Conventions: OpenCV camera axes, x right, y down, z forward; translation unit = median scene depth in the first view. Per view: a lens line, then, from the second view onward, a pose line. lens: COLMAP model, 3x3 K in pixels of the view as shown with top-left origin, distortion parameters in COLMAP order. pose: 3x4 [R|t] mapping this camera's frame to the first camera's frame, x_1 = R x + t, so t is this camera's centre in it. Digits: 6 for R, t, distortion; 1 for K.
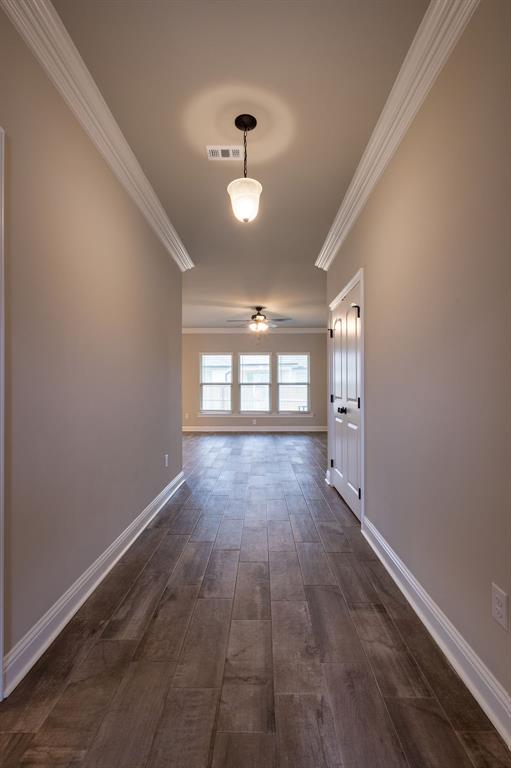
lens RADIAL K [[357.0, 0, 257.0], [0, 357.0, 384.2], [0, 0, 1]] dist [0.008227, 0.001794]
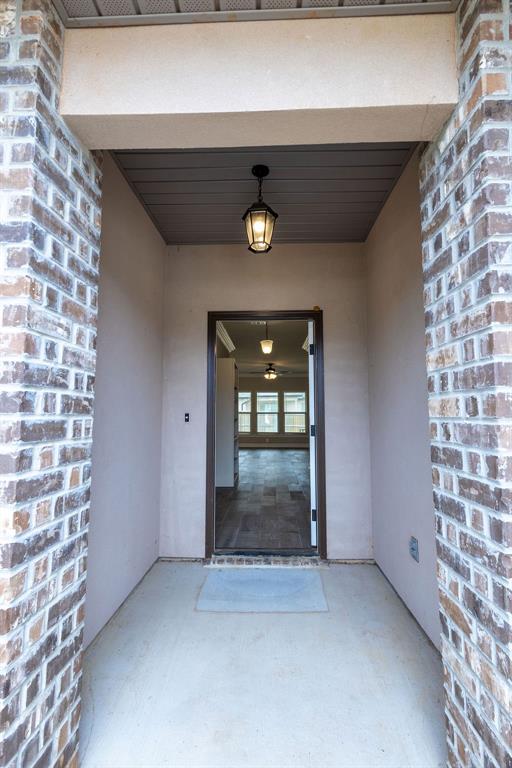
lens RADIAL K [[357.0, 0, 255.6], [0, 357.0, 383.6], [0, 0, 1]] dist [0.008227, 0.001794]
pose [[0.999483, 0.001106, -0.032147, -0.008788], [-0.003820, 0.996418, -0.084474, 0.003204], [0.031938, 0.084554, 0.995907, -0.455104]]
